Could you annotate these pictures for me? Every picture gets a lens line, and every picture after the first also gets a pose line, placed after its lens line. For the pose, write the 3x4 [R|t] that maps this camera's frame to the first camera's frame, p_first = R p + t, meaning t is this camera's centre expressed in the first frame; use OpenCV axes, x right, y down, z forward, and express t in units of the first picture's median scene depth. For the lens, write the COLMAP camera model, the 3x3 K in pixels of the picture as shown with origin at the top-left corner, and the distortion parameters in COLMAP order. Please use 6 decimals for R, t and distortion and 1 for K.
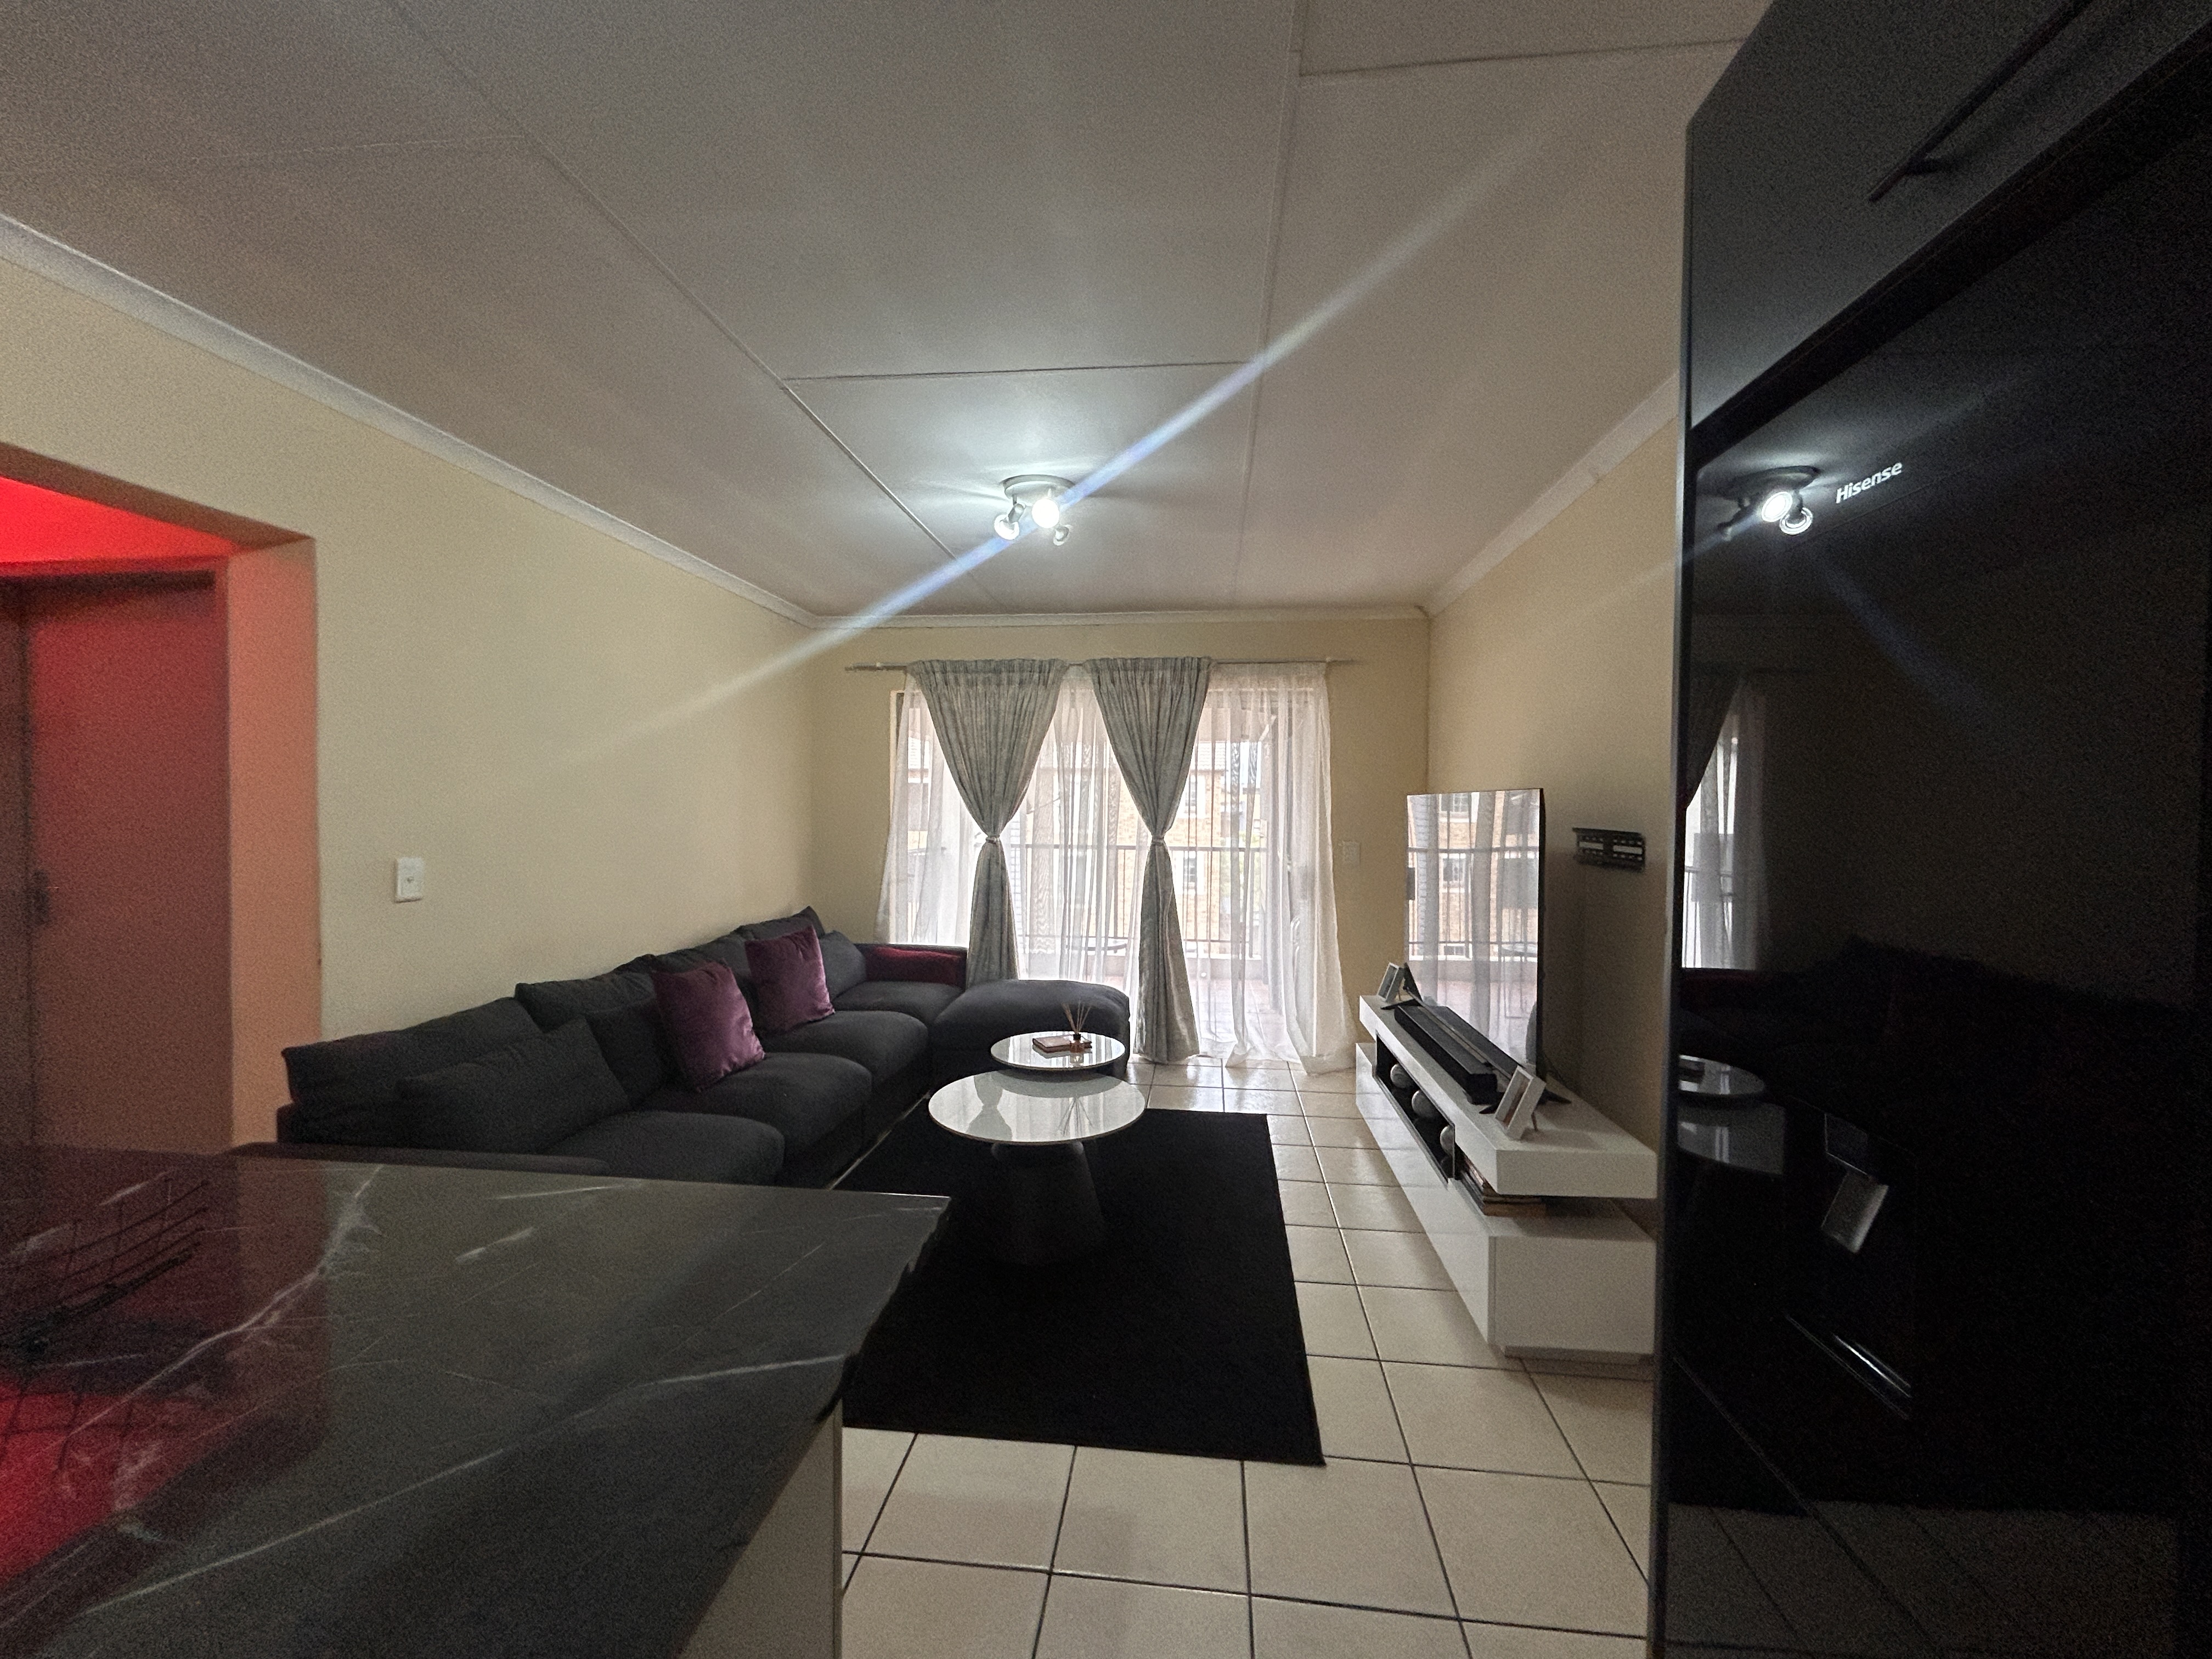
lens RADIAL K [[887.3, 0, 1109.5], [0, 887.3, 829.8], [0, 0, 1]] dist [-0.001530, 0.000749]
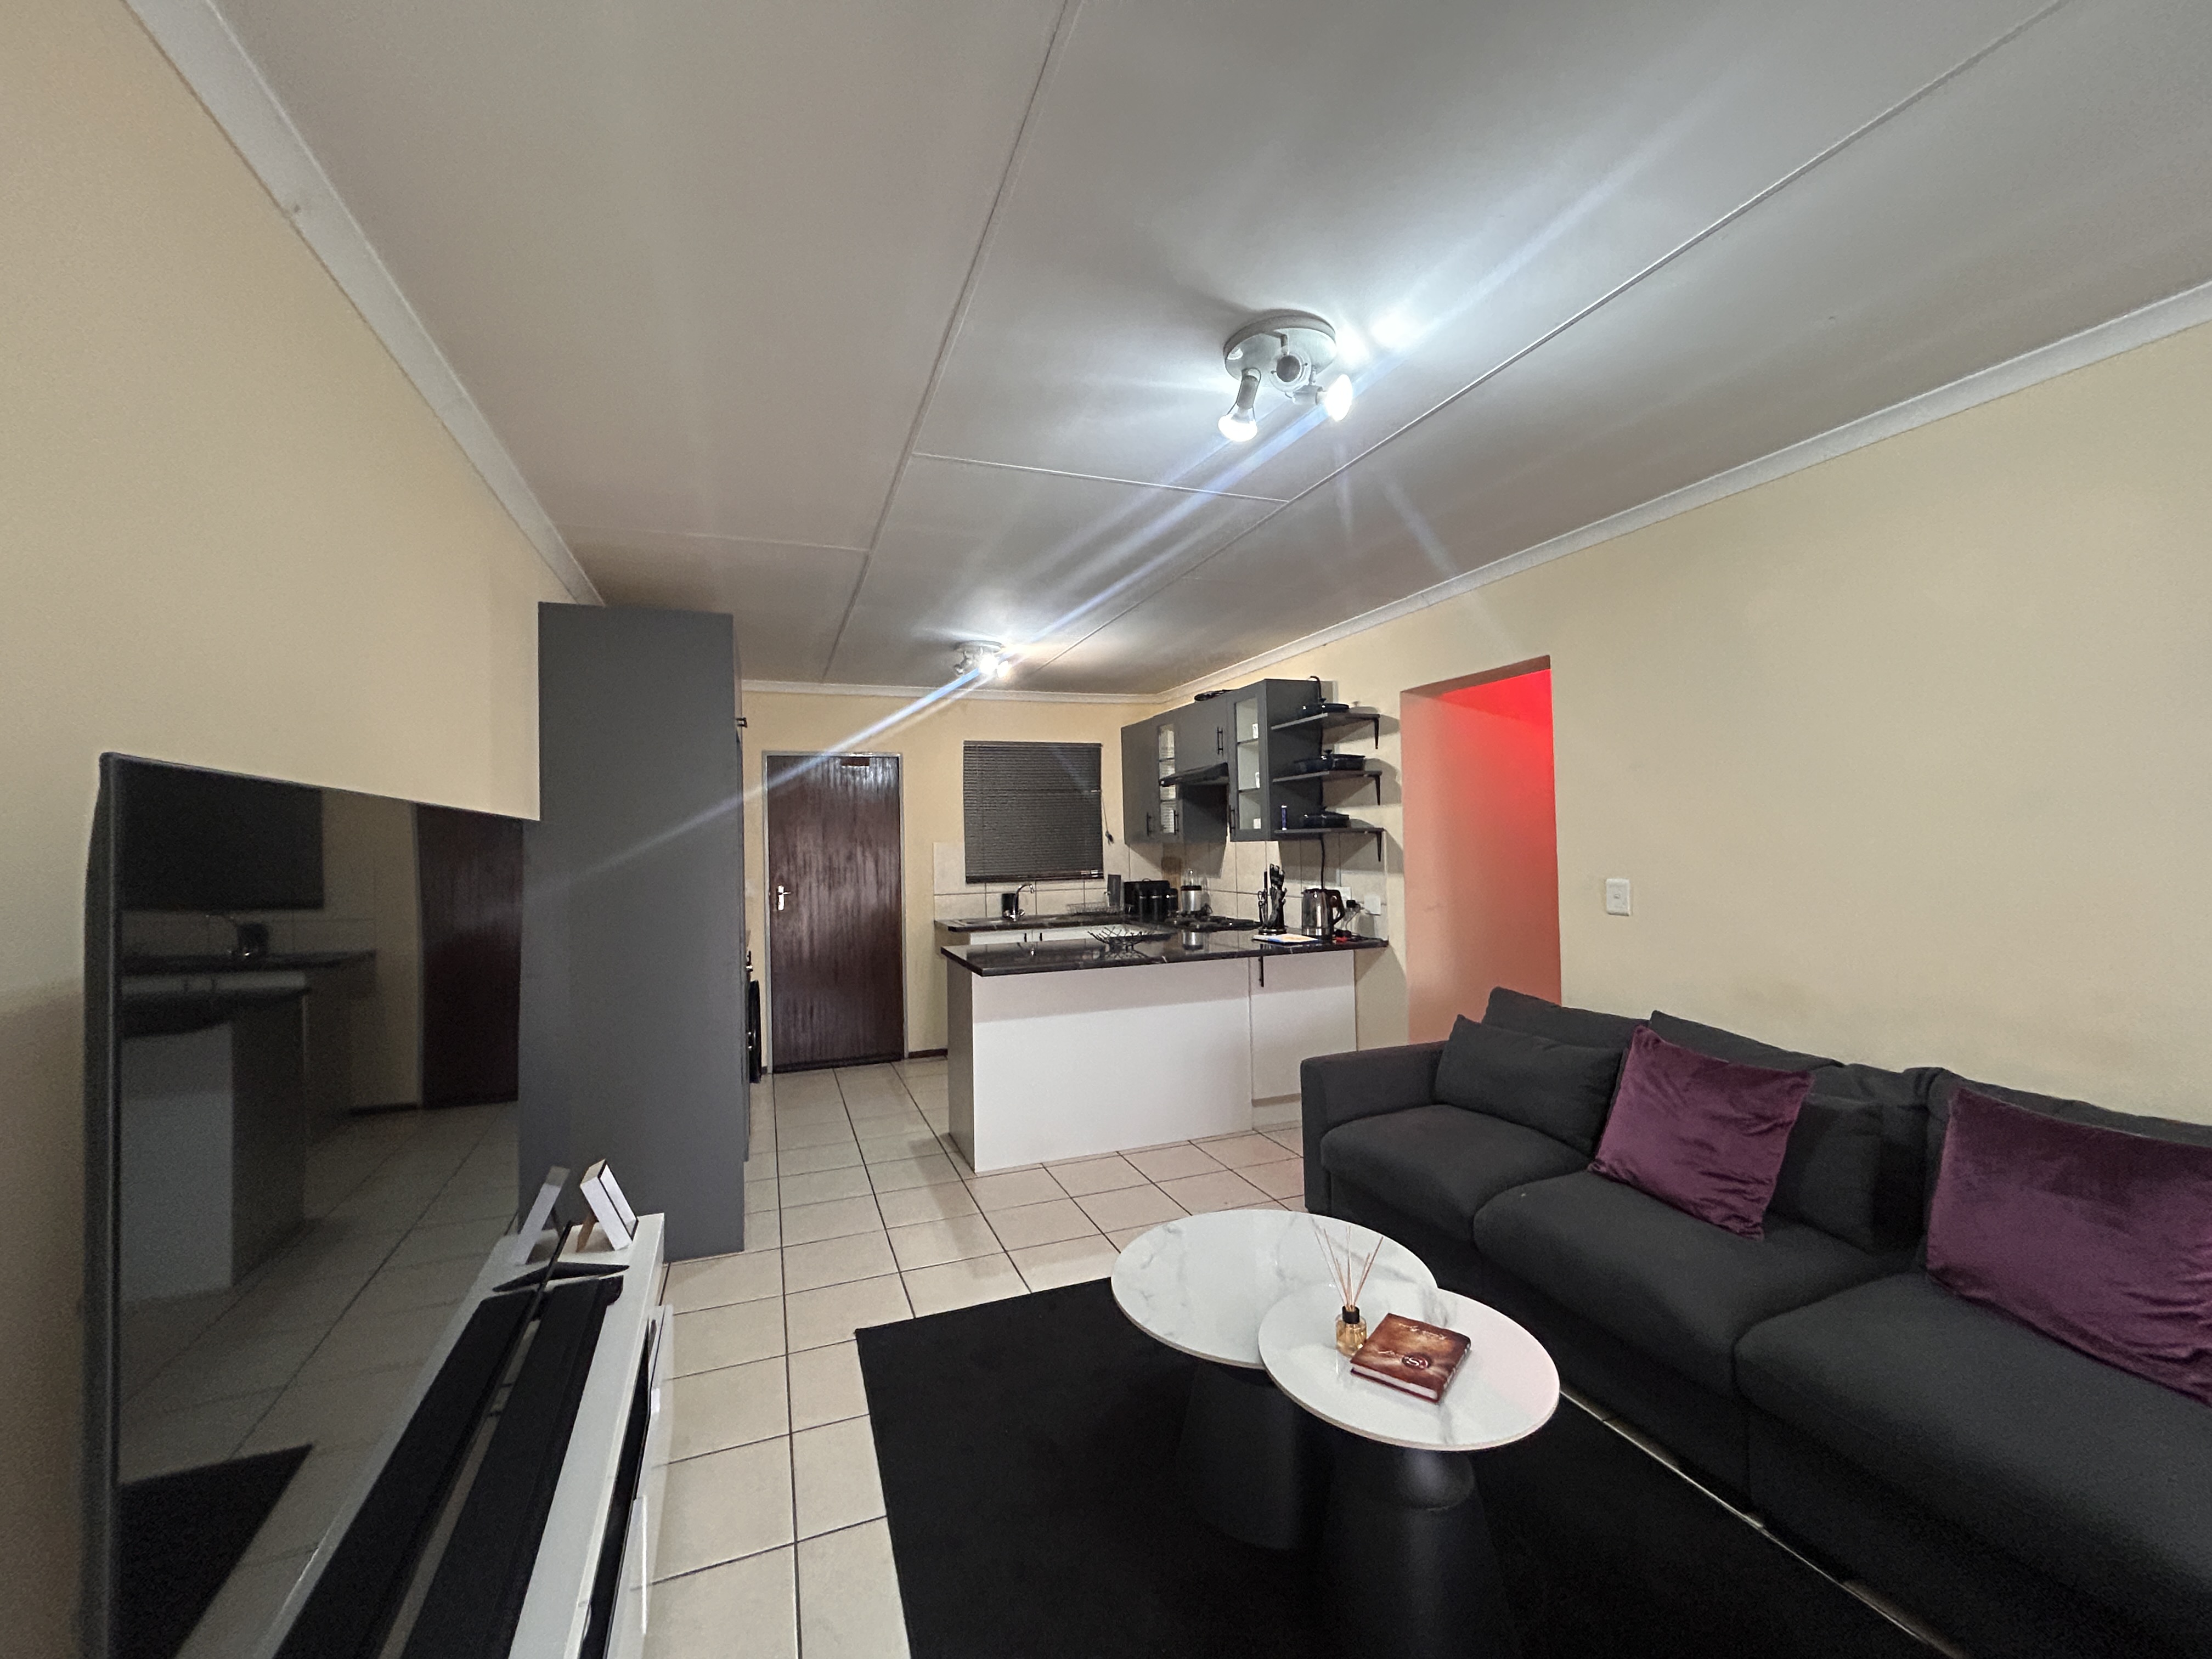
lens RADIAL K [[887.3, 0, 1106.6], [0, 887.3, 826.6], [0, 0, 1]] dist [-0.001530, 0.000749]
pose [[-0.886198, -0.000078, -0.463307, 0.204574], [0.000443, 0.999999, -0.001016, -0.020461], [0.463307, -0.001105, -0.886197, 0.927330]]
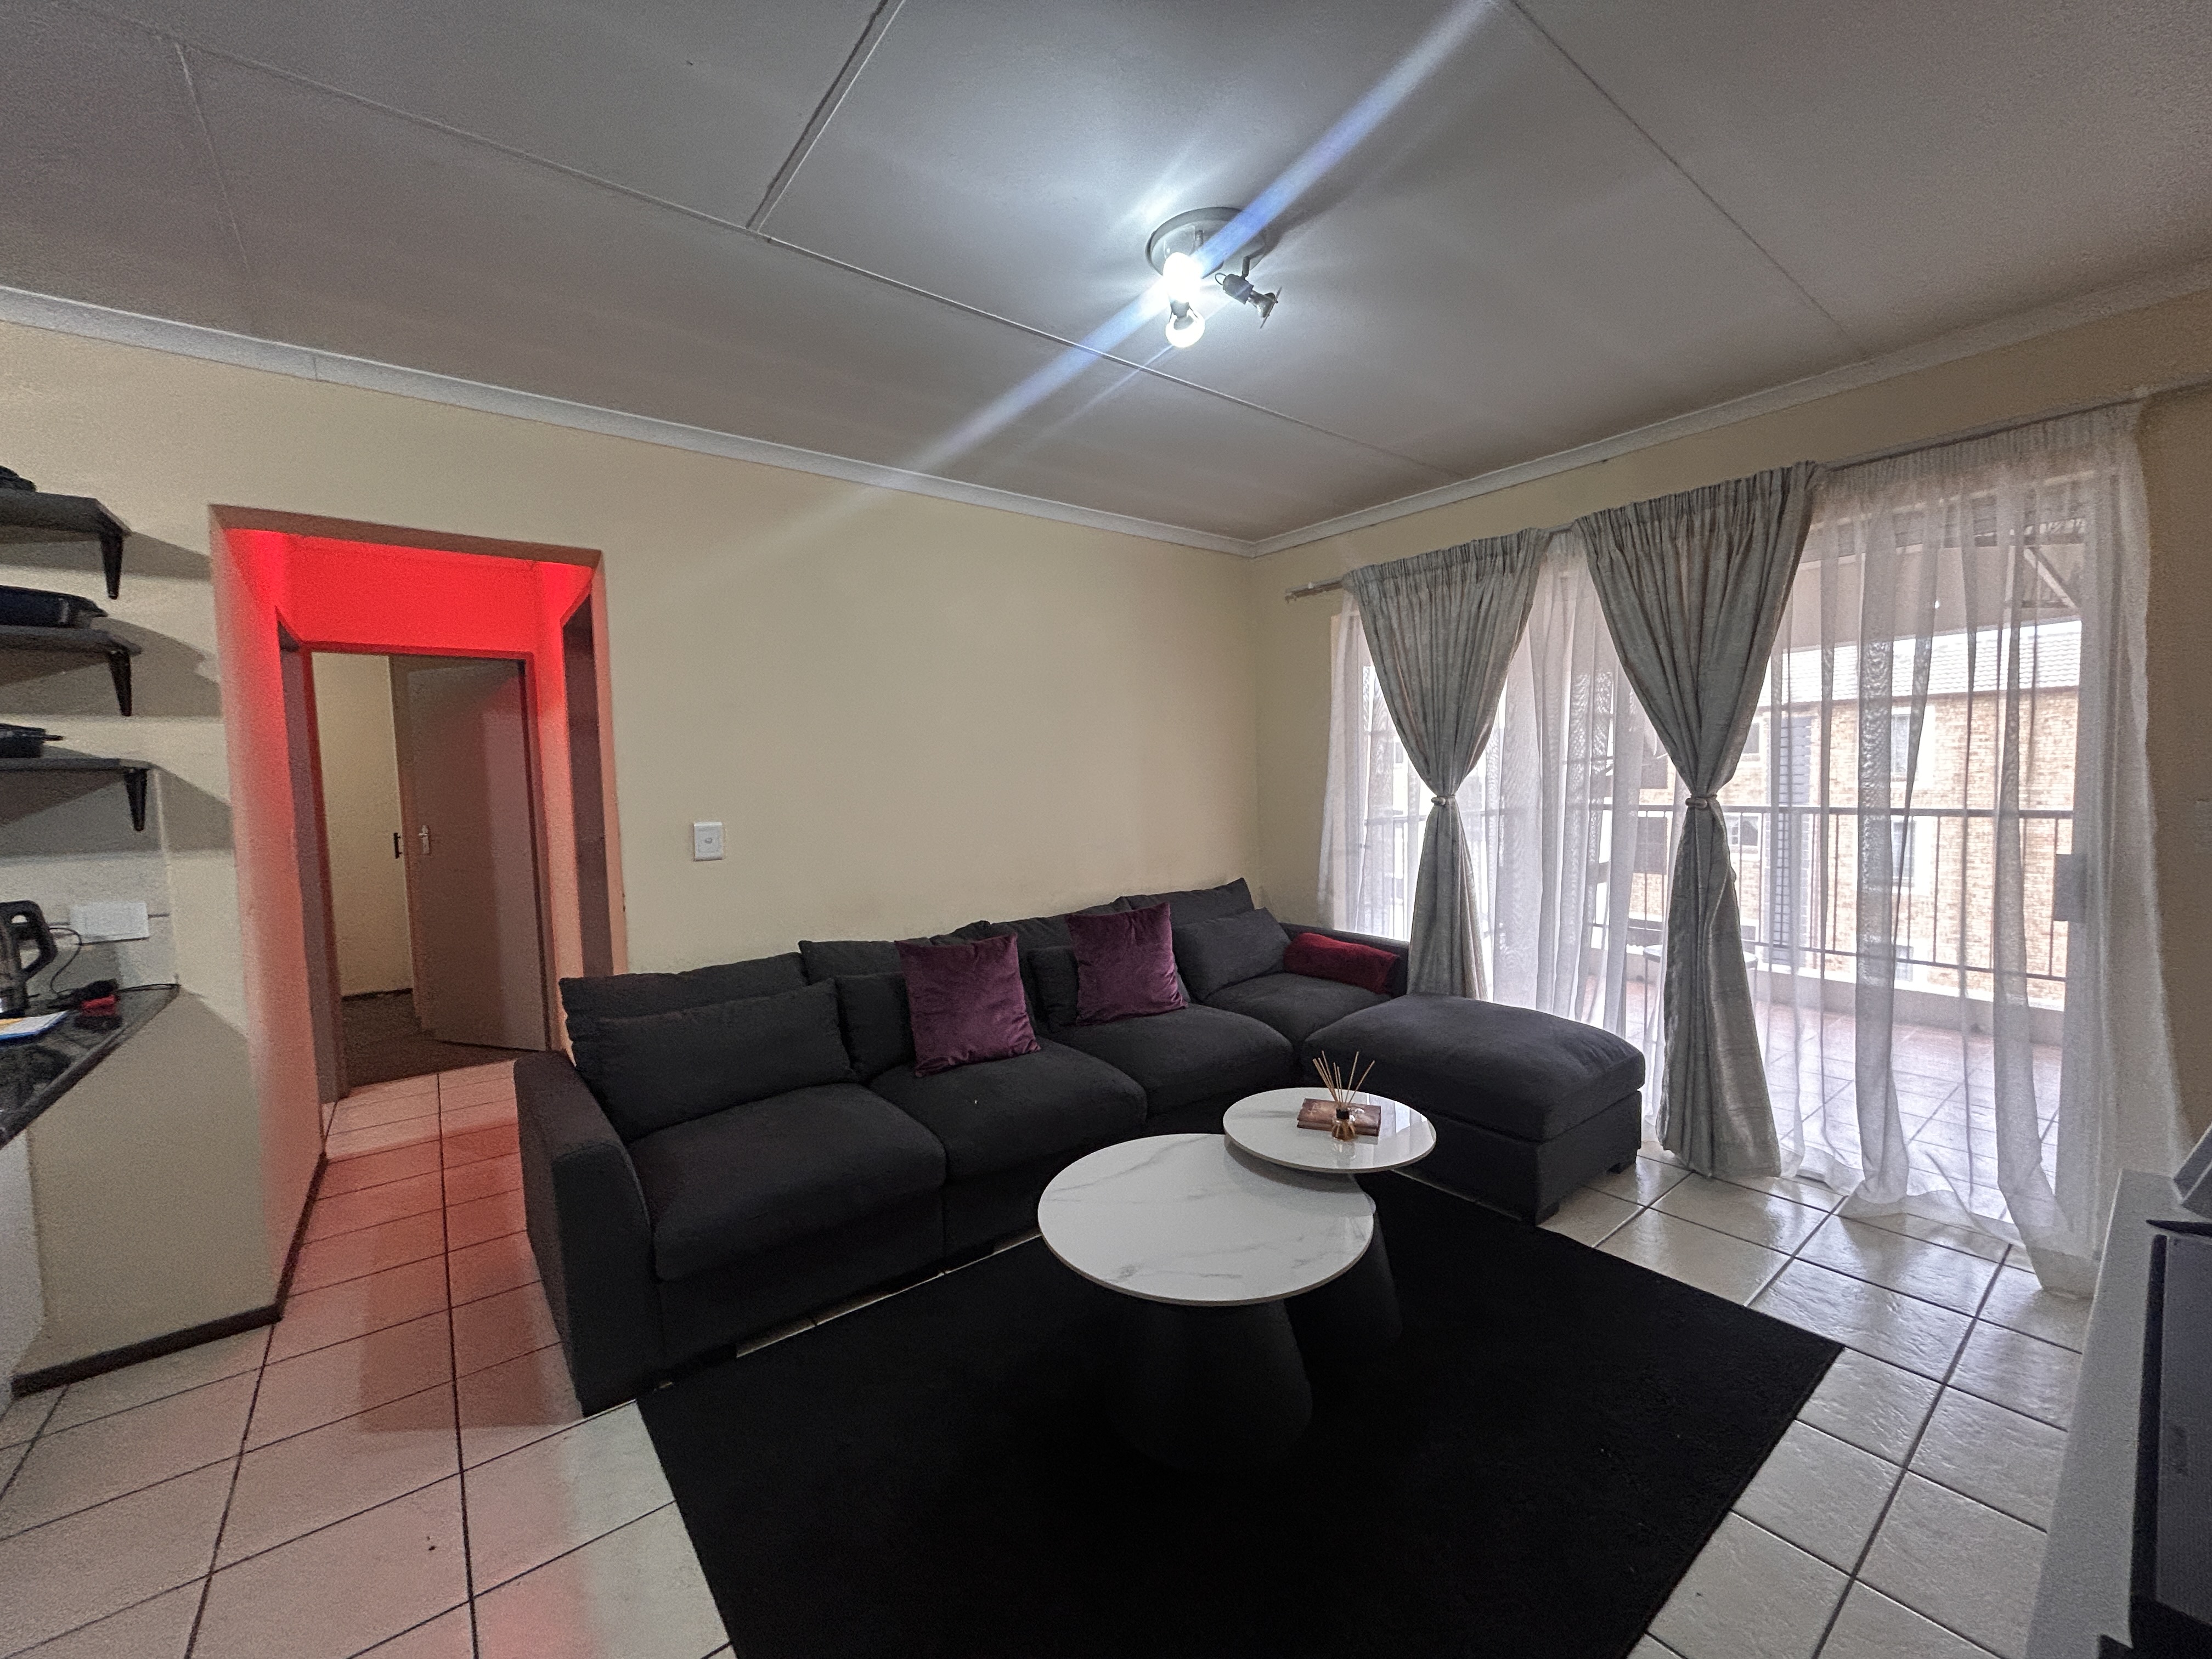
lens RADIAL K [[887.3, 0, 1108.1], [0, 887.3, 827.8], [0, 0, 1]] dist [-0.001530, 0.000749]
pose [[0.699954, 0.017383, -0.713976, 0.199888], [0.013487, 0.999204, 0.037549, 0.002127], [0.714060, -0.035912, 0.699163, 0.303558]]
